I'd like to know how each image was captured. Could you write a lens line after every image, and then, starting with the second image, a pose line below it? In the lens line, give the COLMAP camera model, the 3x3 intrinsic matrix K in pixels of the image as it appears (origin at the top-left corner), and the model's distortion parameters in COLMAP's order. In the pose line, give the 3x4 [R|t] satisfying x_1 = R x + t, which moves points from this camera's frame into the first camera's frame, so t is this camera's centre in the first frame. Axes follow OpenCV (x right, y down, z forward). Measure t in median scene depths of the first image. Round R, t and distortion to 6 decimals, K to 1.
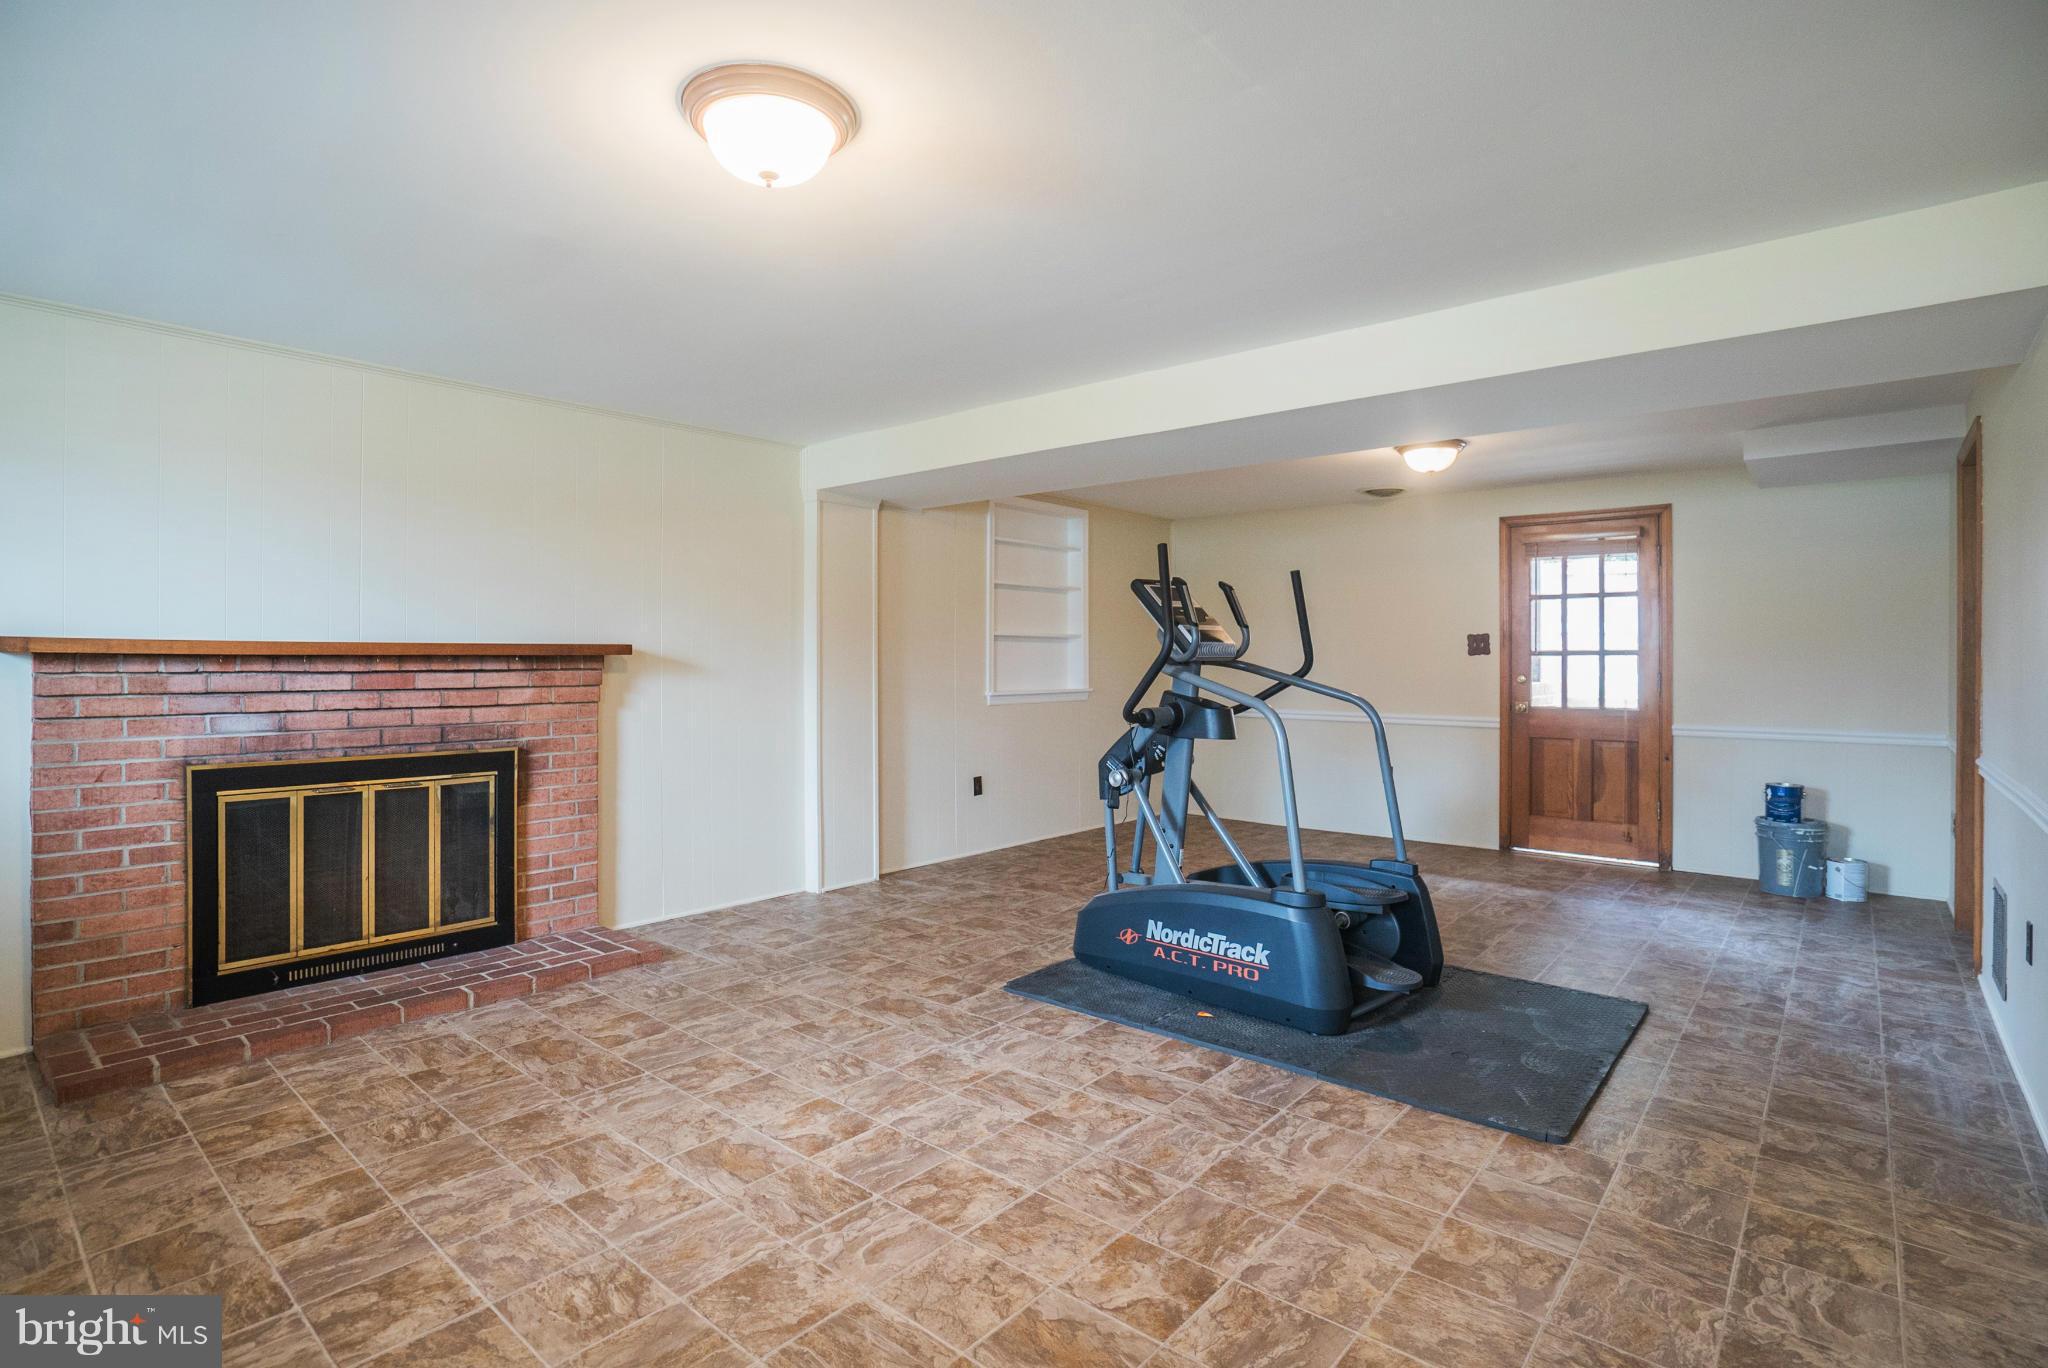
lens RADIAL K [[1006.9, 0, 1018.6], [0, 1006.9, 671.2], [0, 0, 1]] dist [-0.028208, 0.001681]
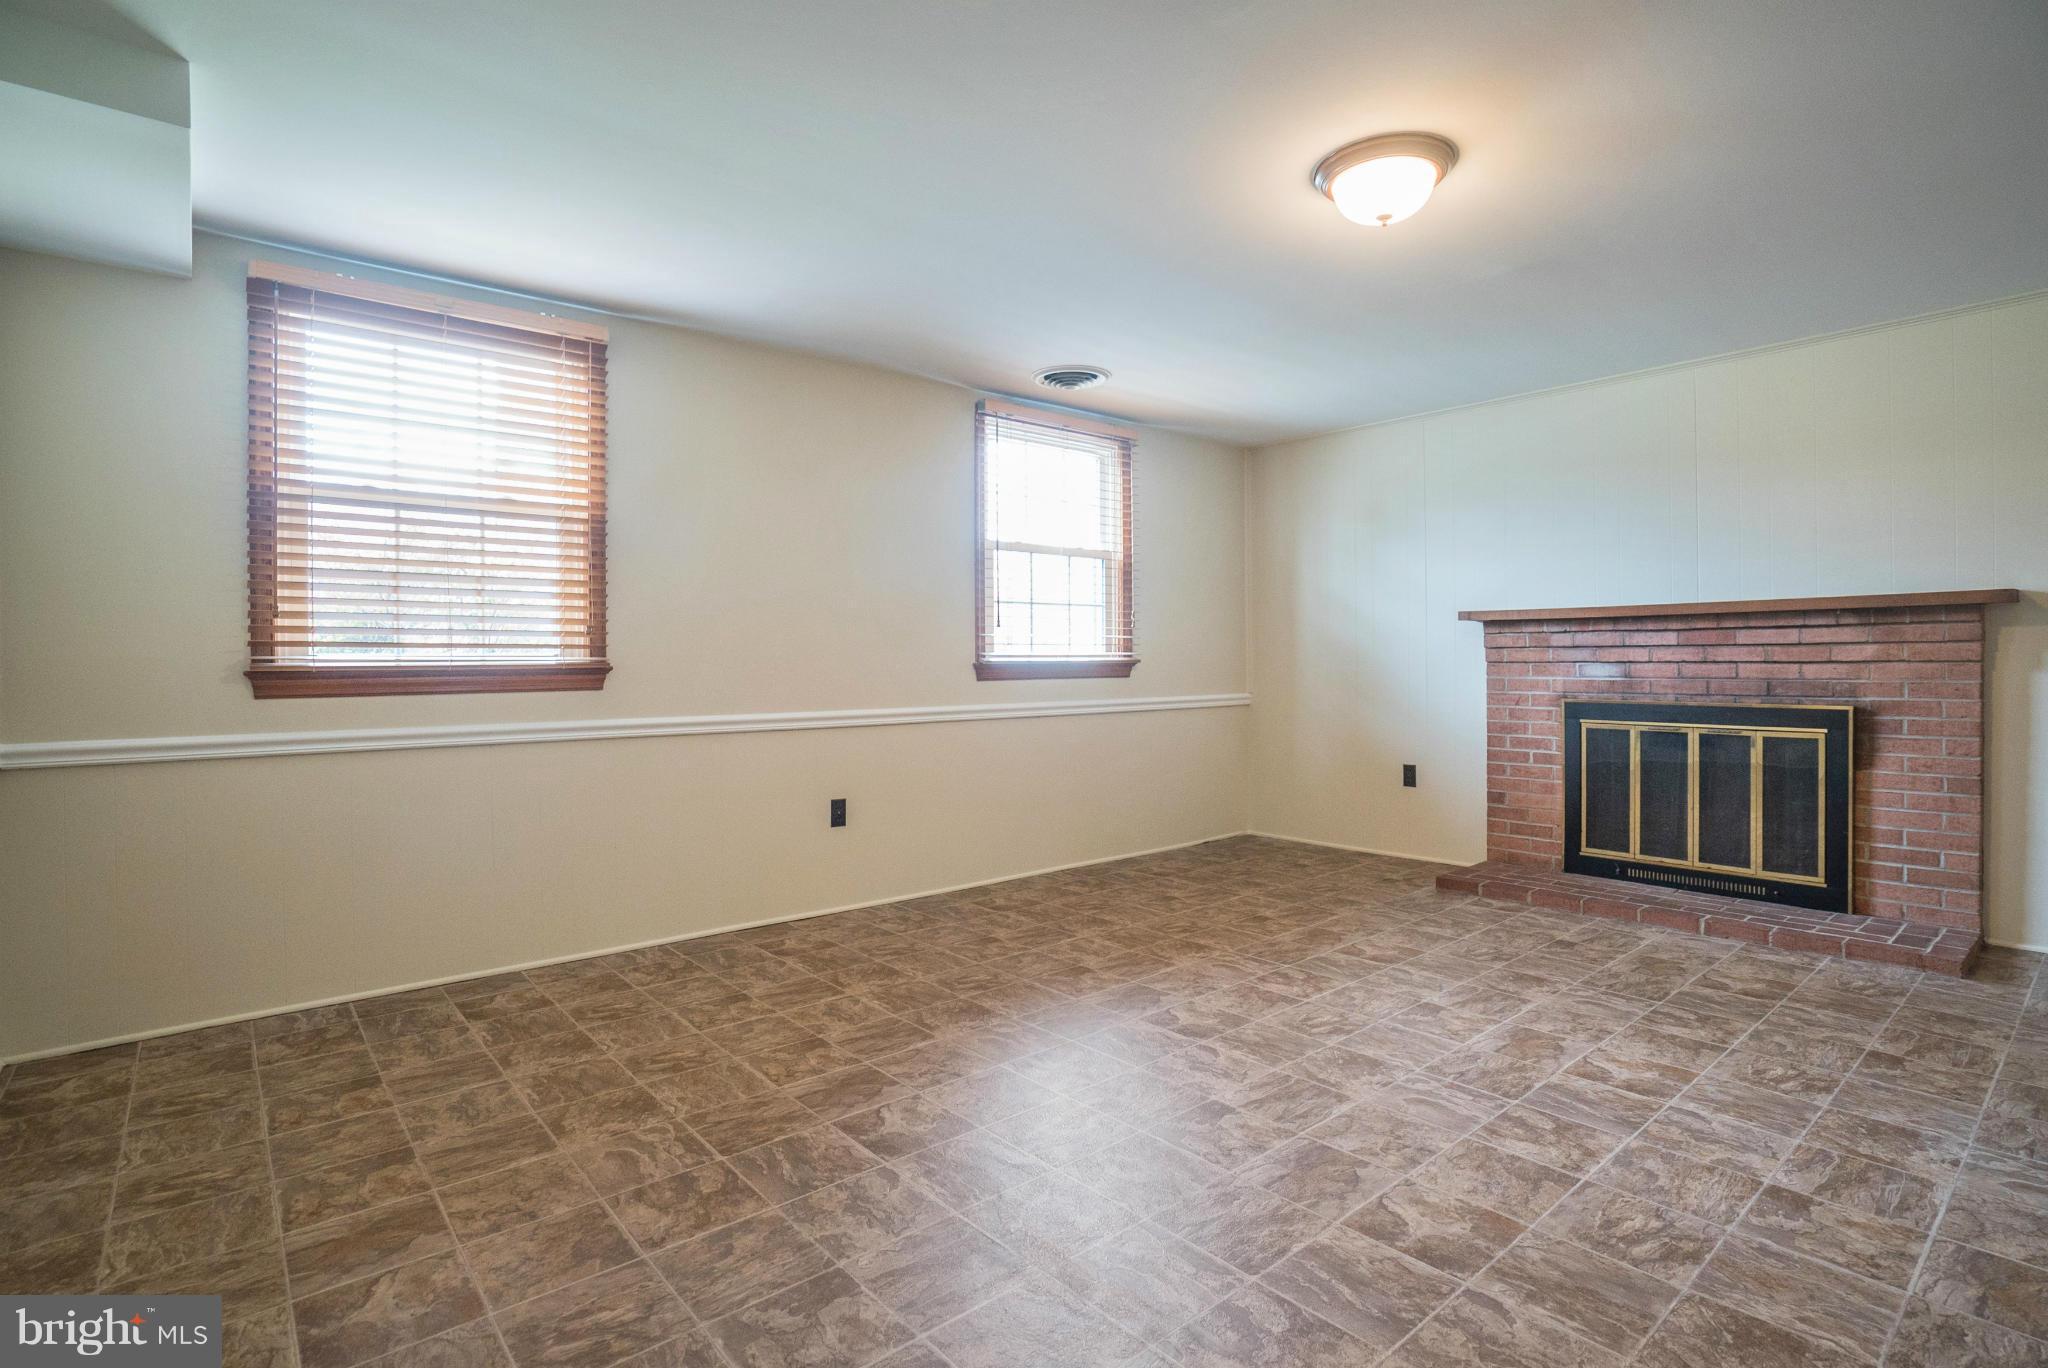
lens RADIAL K [[1006.9, 0, 1018.6], [0, 1006.9, 671.2], [0, 0, 1]] dist [-0.028208, 0.001681]
pose [[-0.162766, 0.006505, -0.986643, 0.659475], [-0.008488, 0.999932, 0.007993, 0.050271], [0.986628, 0.009676, -0.162700, 0.449404]]
